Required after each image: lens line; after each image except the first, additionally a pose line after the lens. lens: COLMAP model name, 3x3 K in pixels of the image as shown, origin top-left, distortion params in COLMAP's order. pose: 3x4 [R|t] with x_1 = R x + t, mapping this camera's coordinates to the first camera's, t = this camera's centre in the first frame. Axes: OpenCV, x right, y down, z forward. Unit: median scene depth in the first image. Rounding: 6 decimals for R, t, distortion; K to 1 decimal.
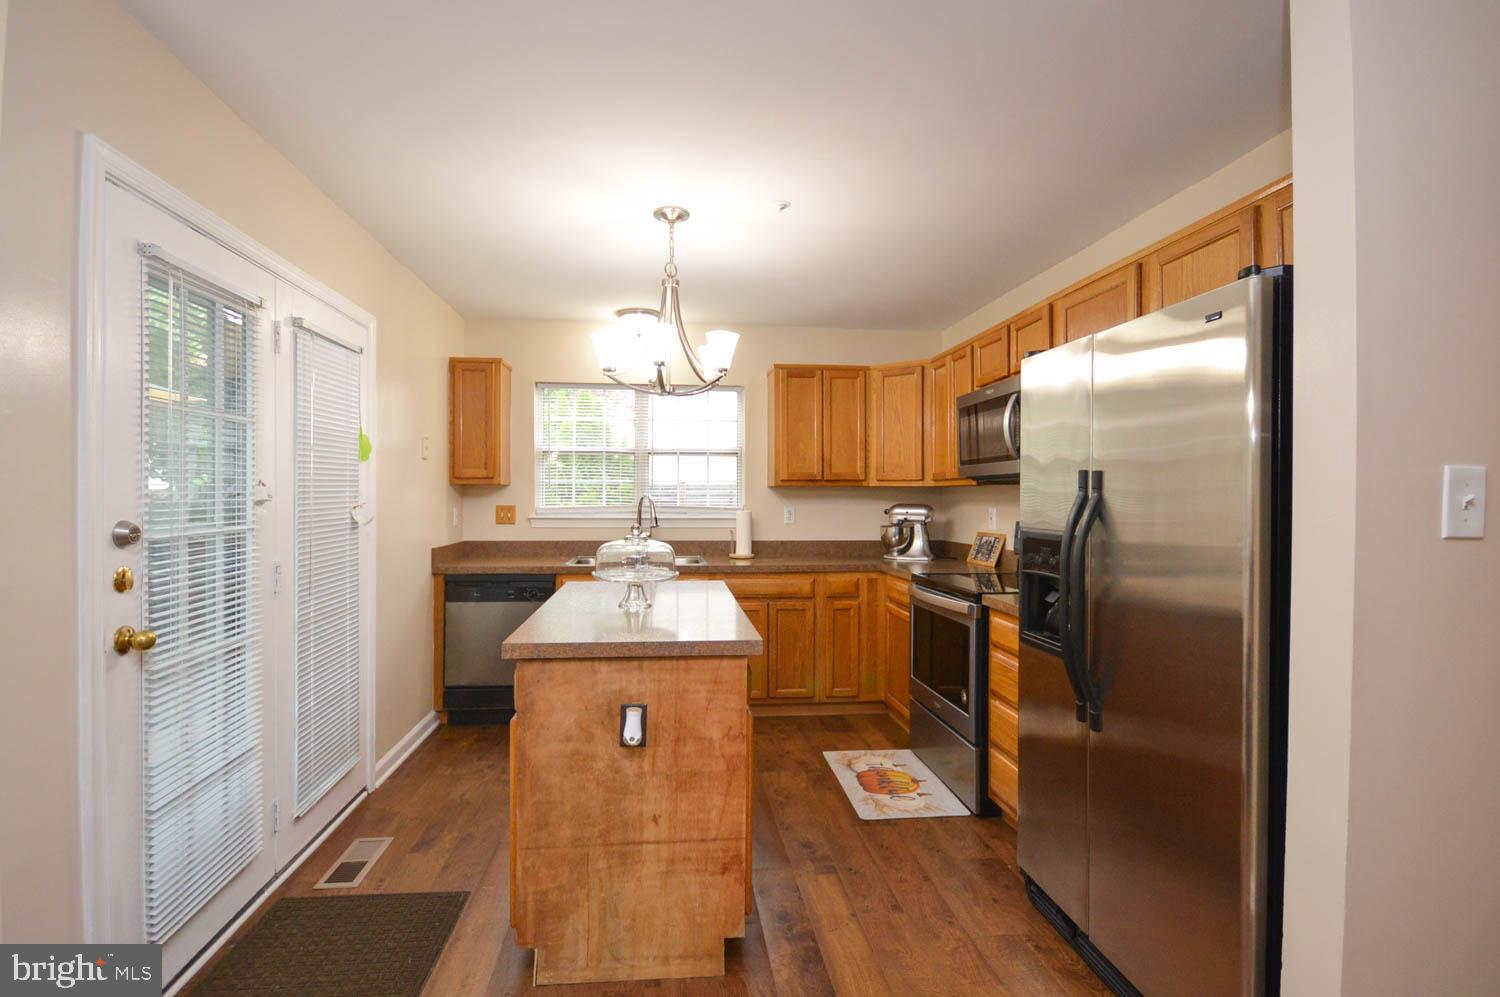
lens RADIAL K [[707.3, 0, 728.9], [0, 707.3, 503.5], [0, 0, 1]] dist [0.001743, 0.000274]
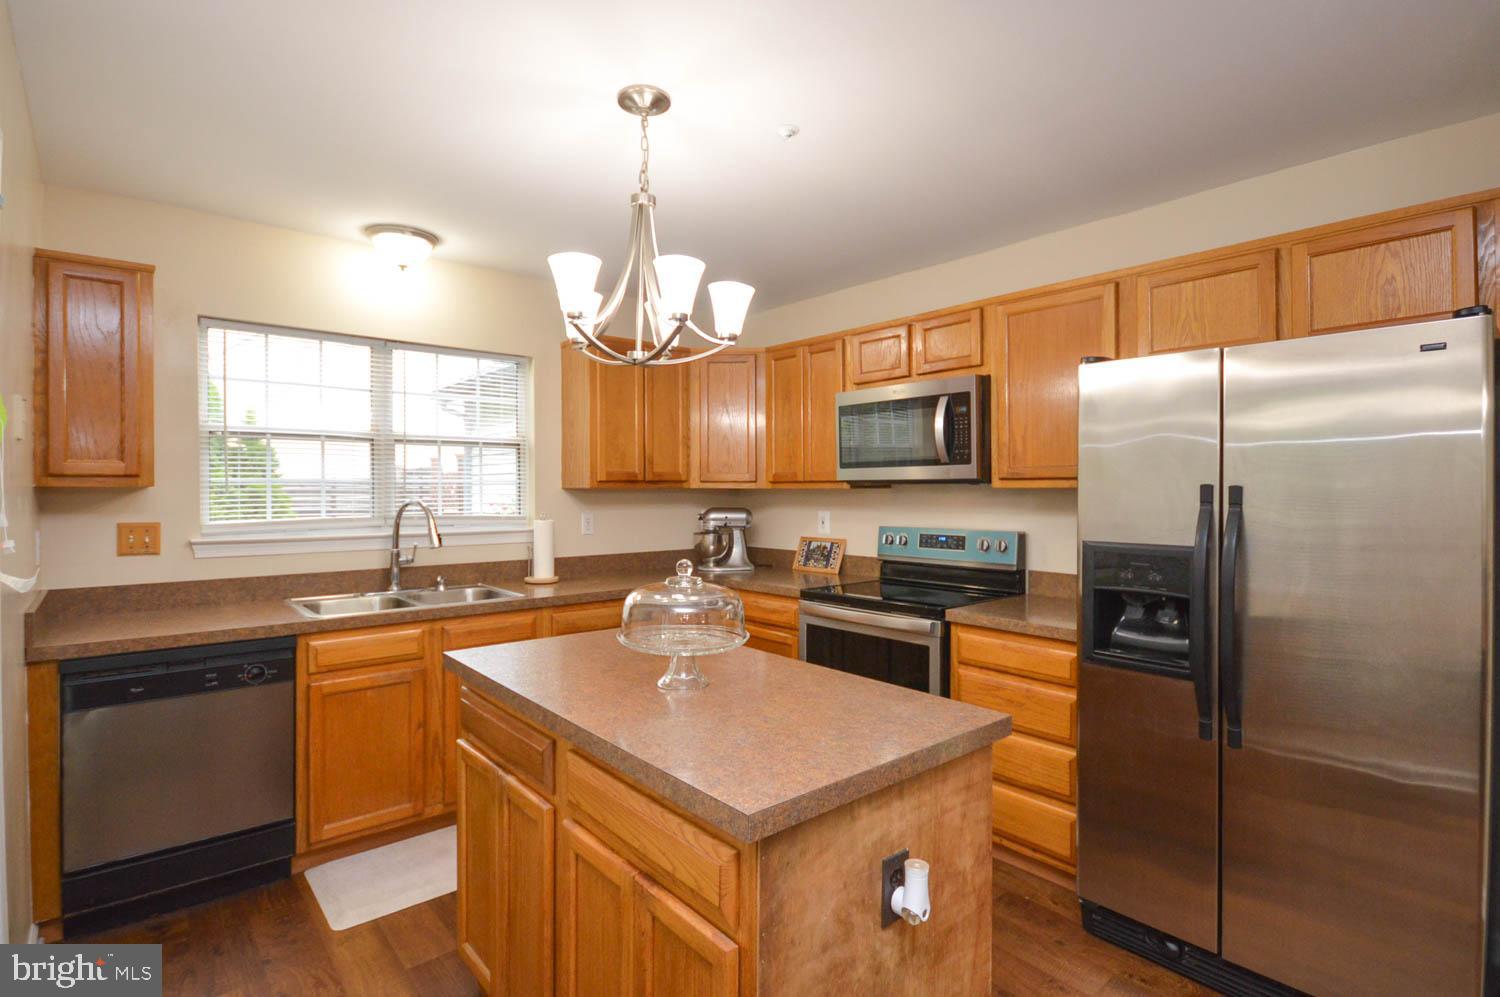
lens RADIAL K [[730.1, 0, 750.0], [0, 730.1, 498.5], [0, 0, 1]] dist [0.002639, 0.000277]
pose [[0.816699, -0.009804, 0.576980, -0.300200], [0.008881, 0.999951, 0.004421, -0.017874], [-0.576995, 0.001514, 0.816746, 0.266531]]
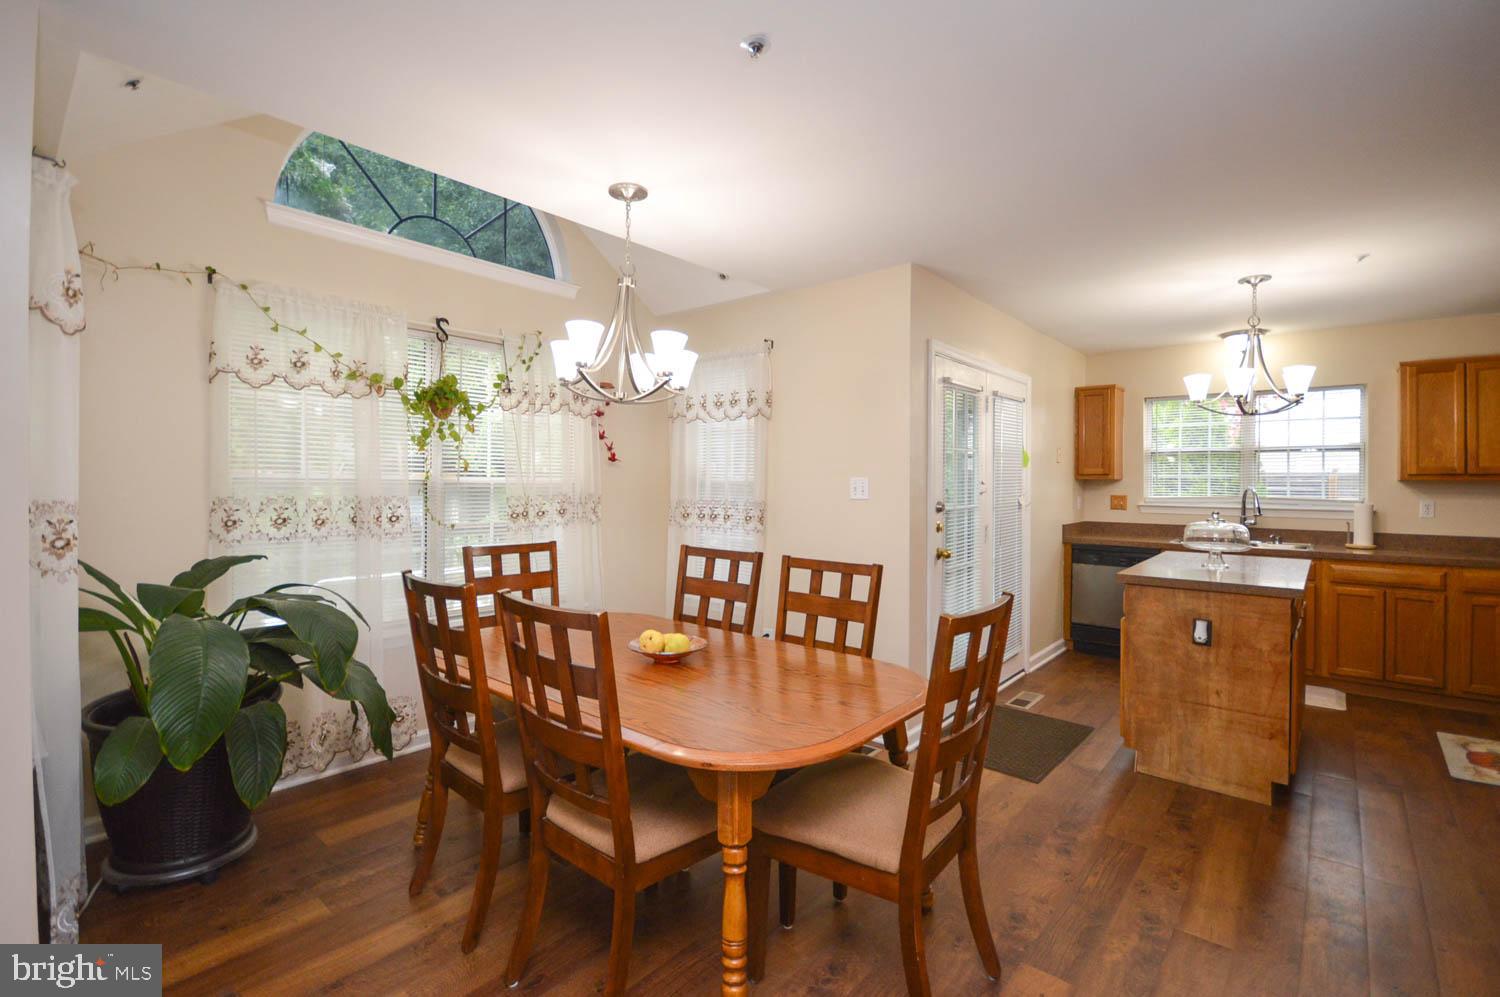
lens RADIAL K [[684.1, 0, 749.2], [0, 684.1, 482.3], [0, 0, 1]] dist [0.002579, -0.007722]
pose [[0.696826, 0.001694, -0.717238, 0.133017], [-0.009243, 0.999935, -0.006619, -0.007301], [0.717181, 0.011242, 0.696796, -0.426759]]
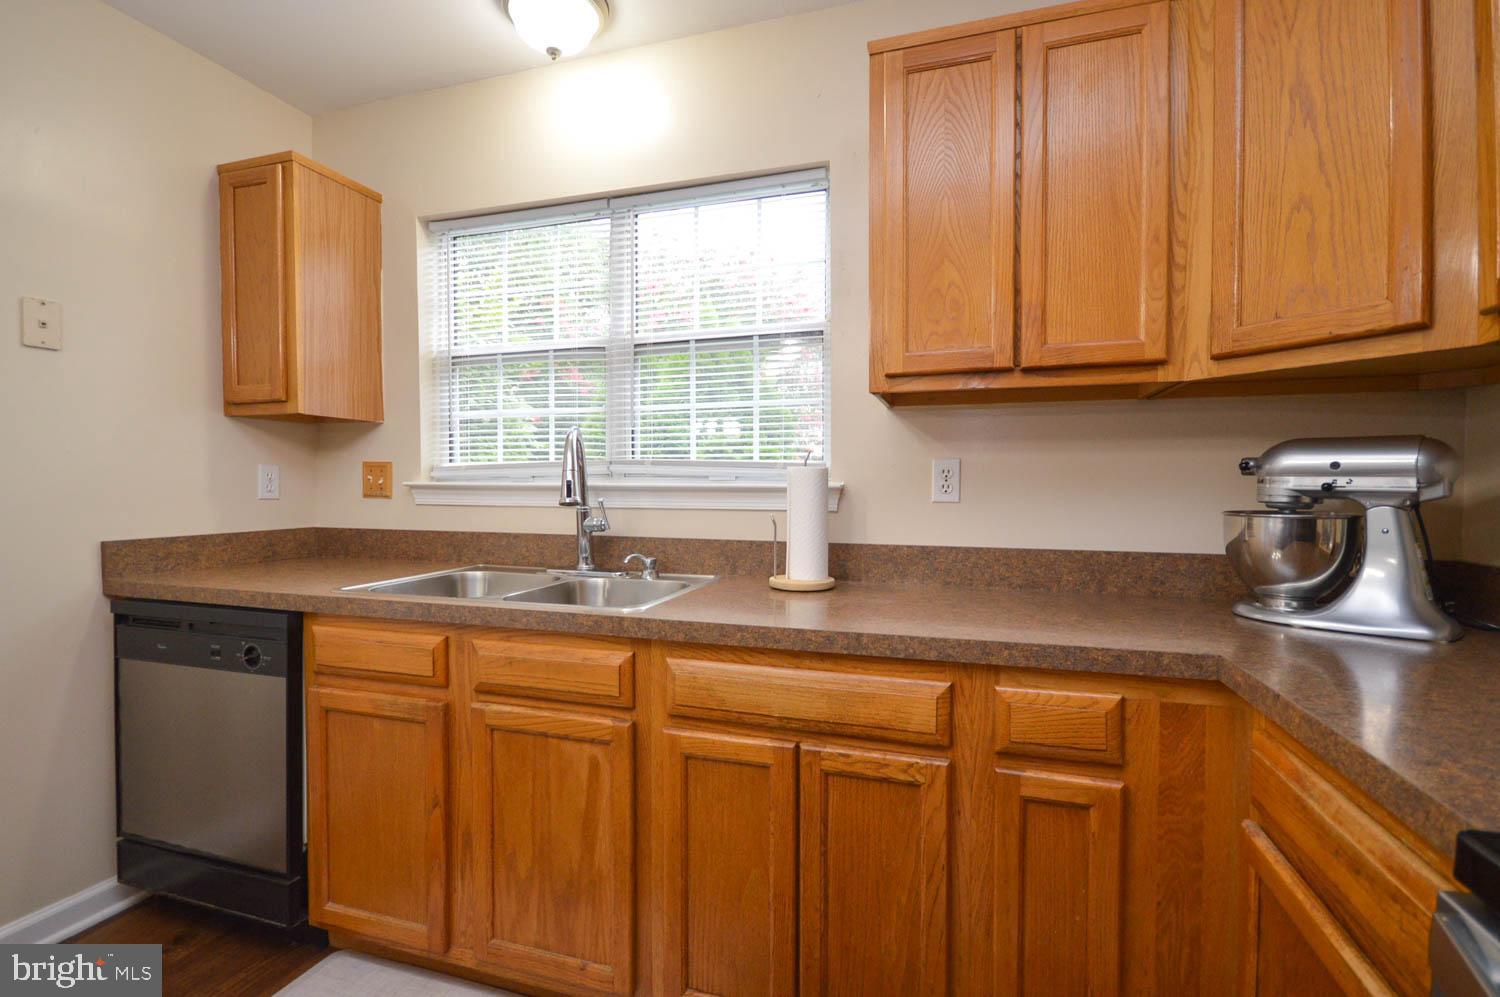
lens RADIAL K [[692.2, 0, 745.7], [0, 692.2, 495.9], [0, 0, 1]] dist [0.001411, 0.000126]
pose [[0.918781, 0.006279, -0.394717, 0.167247], [-0.003766, 0.999967, 0.007142, 0.028179], [0.394749, -0.005075, 0.918775, 0.755383]]
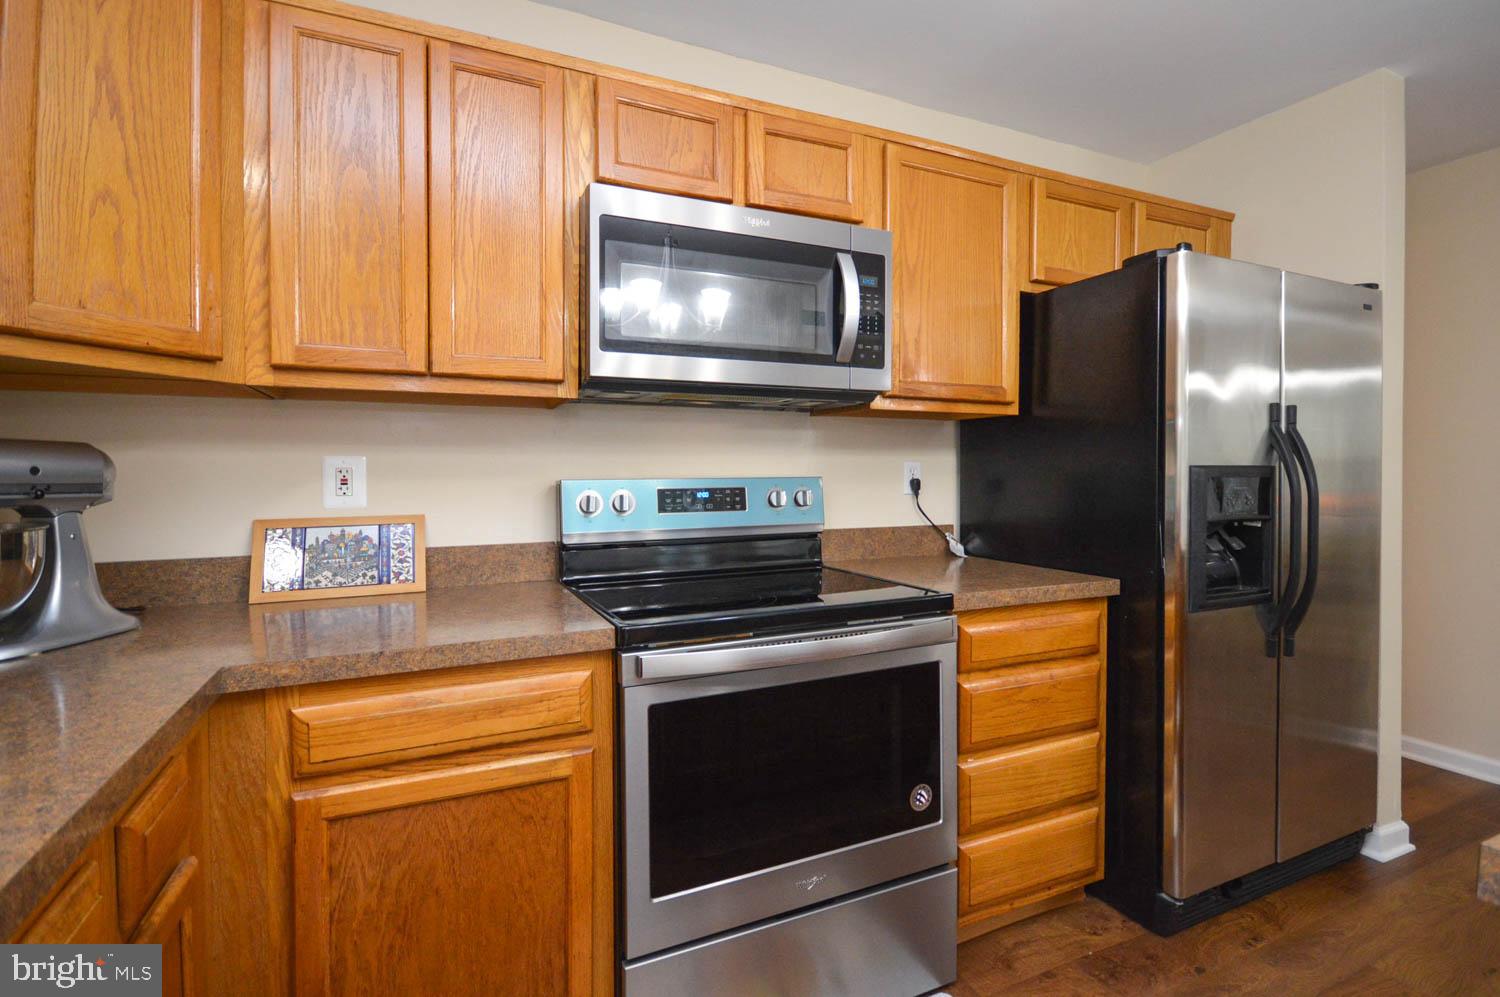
lens RADIAL K [[713.5, 0, 747.8], [0, 713.5, 466.8], [0, 0, 1]] dist [-0.002528, -0.000325]
pose [[-0.337243, -0.001118, 0.941417, -0.098732], [0.010059, 0.999938, 0.004790, 0.014774], [-0.941364, 0.011085, -0.337211, 1.008118]]
